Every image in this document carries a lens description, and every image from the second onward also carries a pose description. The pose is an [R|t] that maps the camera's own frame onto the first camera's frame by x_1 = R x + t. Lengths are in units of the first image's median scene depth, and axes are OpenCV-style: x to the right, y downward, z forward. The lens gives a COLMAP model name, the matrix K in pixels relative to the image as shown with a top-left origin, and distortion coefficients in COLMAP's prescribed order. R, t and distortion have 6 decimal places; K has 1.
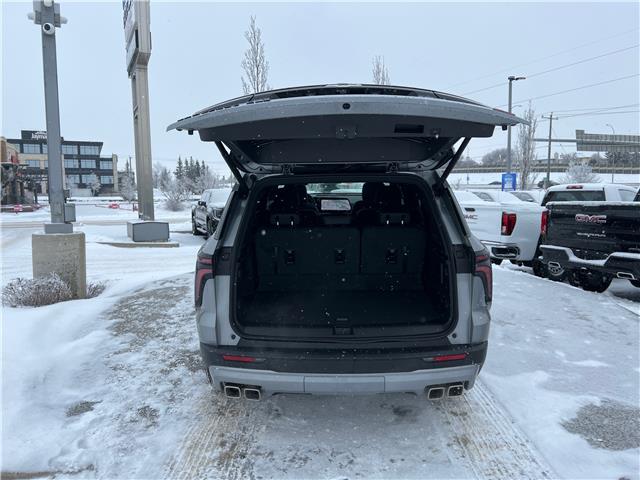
lens RADIAL K [[481.1, 0, 316.6], [0, 481.1, 237.5], [0, 0, 1]] dist [0.052487, -0.055424]
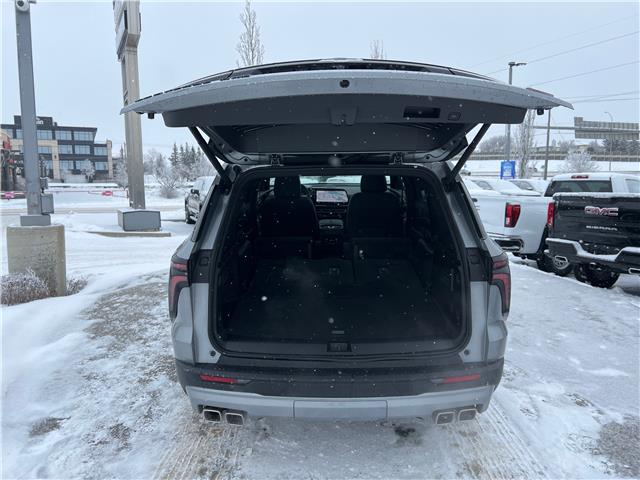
lens RADIAL K [[481.1, 0, 316.6], [0, 481.1, 237.5], [0, 0, 1]] dist [0.052487, -0.055424]
pose [[0.999971, 0.002289, 0.007253, 0.003472], [-0.002482, 0.999641, 0.026683, -0.012300], [-0.007189, -0.026701, 0.999618, 0.062049]]
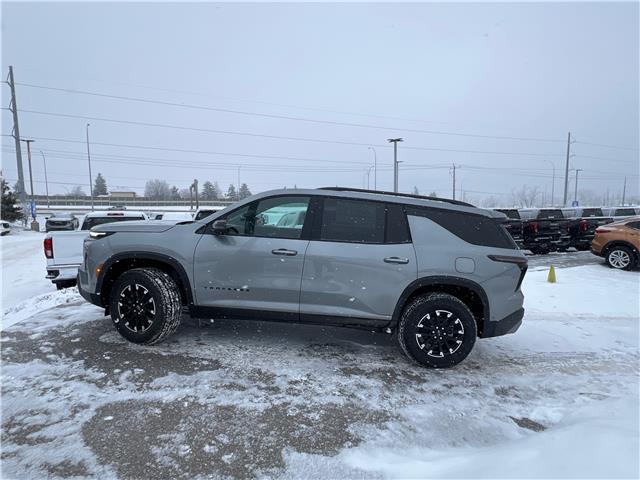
lens RADIAL K [[346.9, 0, 320.0], [0, 346.9, 240.0], [0, 0, 1]] dist [-0.002737, -0.000321]
pose [[-0.032888, -0.068657, 0.997098, -0.686765], [0.089194, 0.993456, 0.071348, -0.087843], [-0.995471, 0.091282, -0.026549, 0.820904]]
